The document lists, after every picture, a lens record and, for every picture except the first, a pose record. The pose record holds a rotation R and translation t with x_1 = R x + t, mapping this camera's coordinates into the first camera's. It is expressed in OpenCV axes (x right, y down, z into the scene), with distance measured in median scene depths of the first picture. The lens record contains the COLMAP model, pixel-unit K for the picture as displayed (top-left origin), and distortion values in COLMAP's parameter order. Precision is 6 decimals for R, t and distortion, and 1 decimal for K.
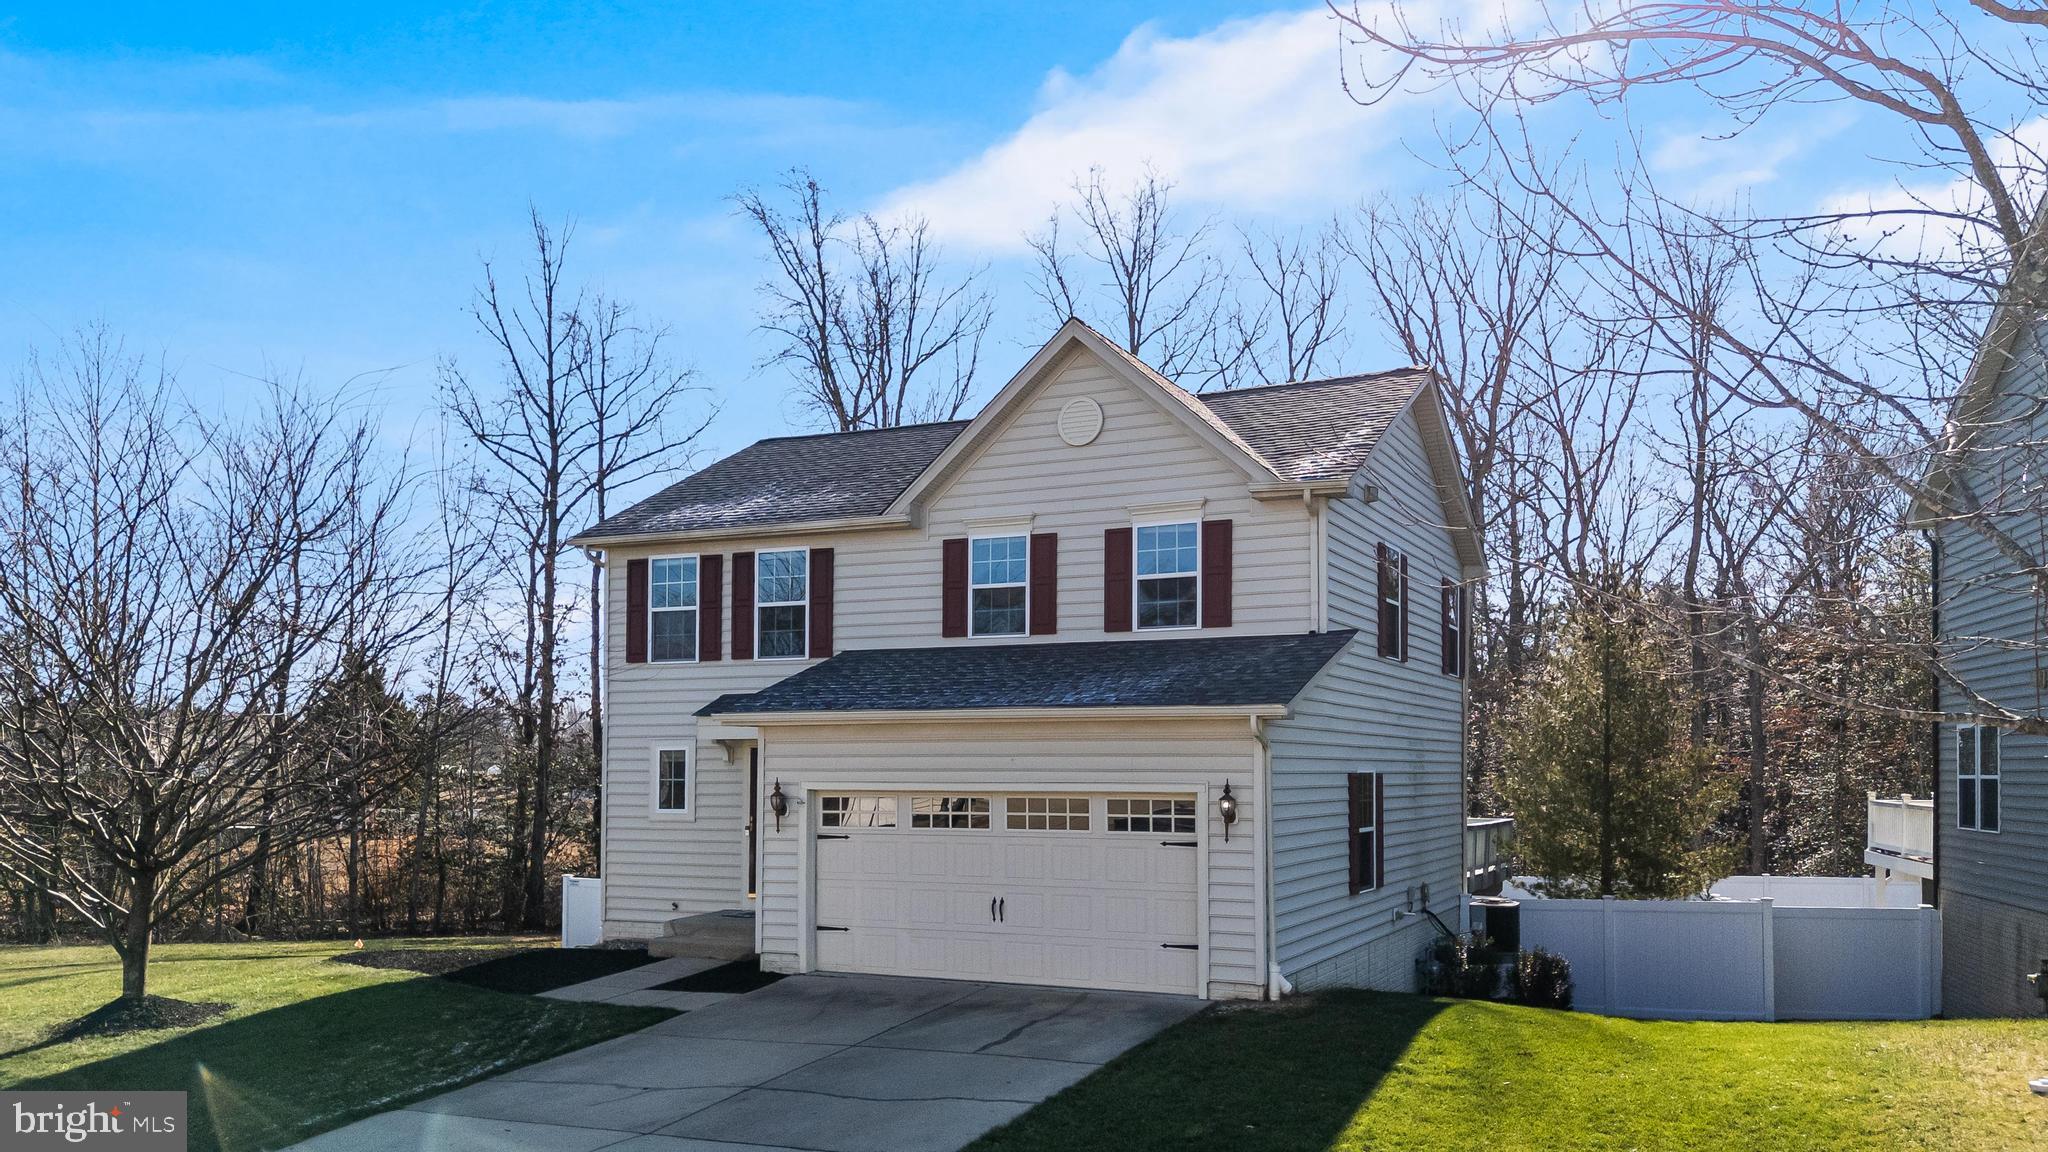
lens RADIAL K [[1588.7, 0, 1020.5], [0, 1588.7, 699.6], [0, 0, 1]] dist [0.059697, -0.039997]
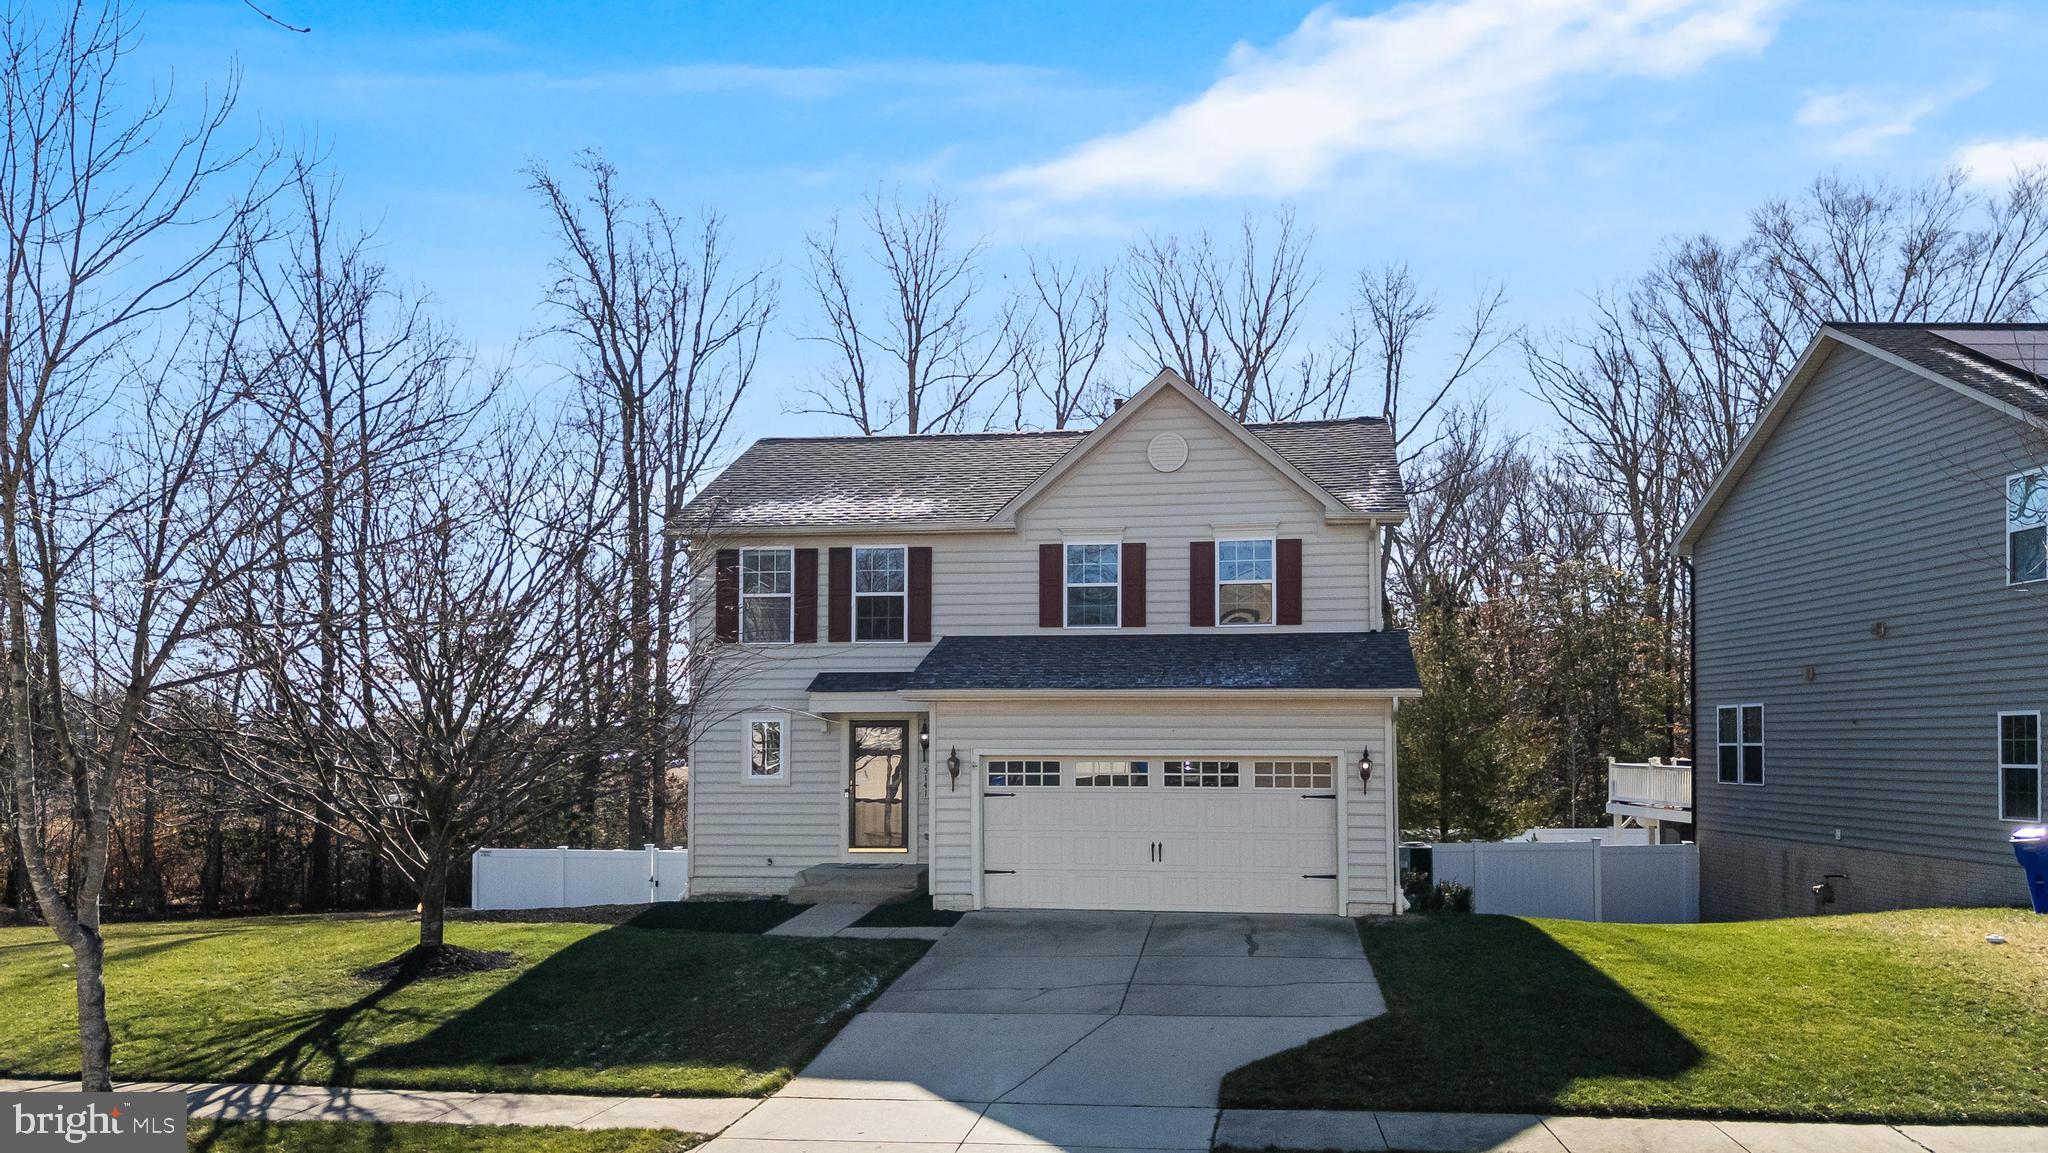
lens RADIAL K [[1588.7, 0, 1020.5], [0, 1588.7, 700.1], [0, 0, 1]] dist [0.059697, -0.039997]
pose [[0.959456, 0.007962, 0.281745, -0.407634], [-0.011991, 0.999849, 0.012579, 0.000338], [-0.281603, -0.015447, 0.959407, -0.130901]]
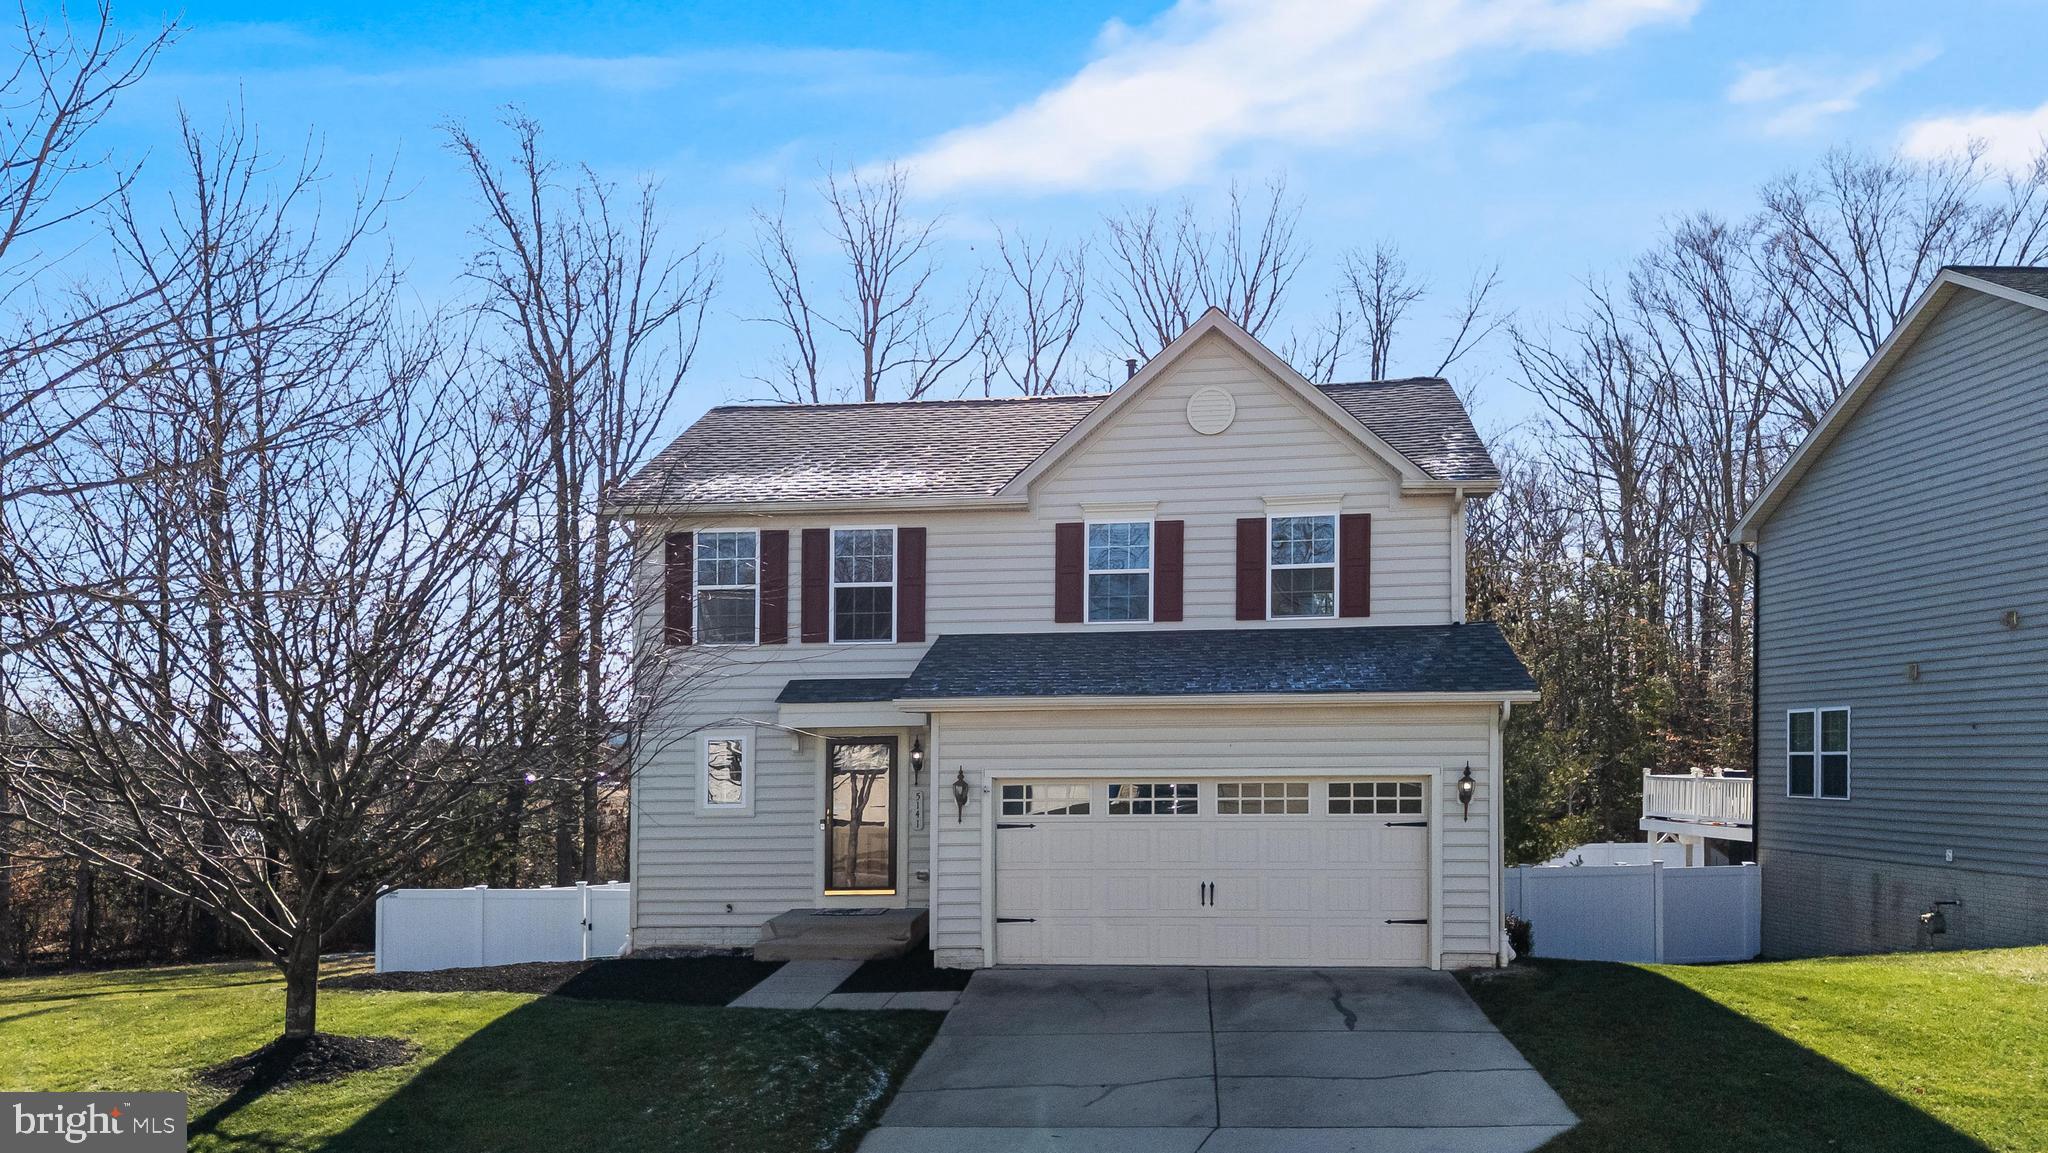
lens RADIAL K [[1615.1, 0, 1022.7], [0, 1615.1, 693.8], [0, 0, 1]] dist [0.041037, -0.004709]
pose [[0.948371, 0.002669, 0.317151, -0.397912], [-0.003054, 0.999995, 0.000715, 0.004430], [-0.317147, -0.001647, 0.948375, 0.061910]]
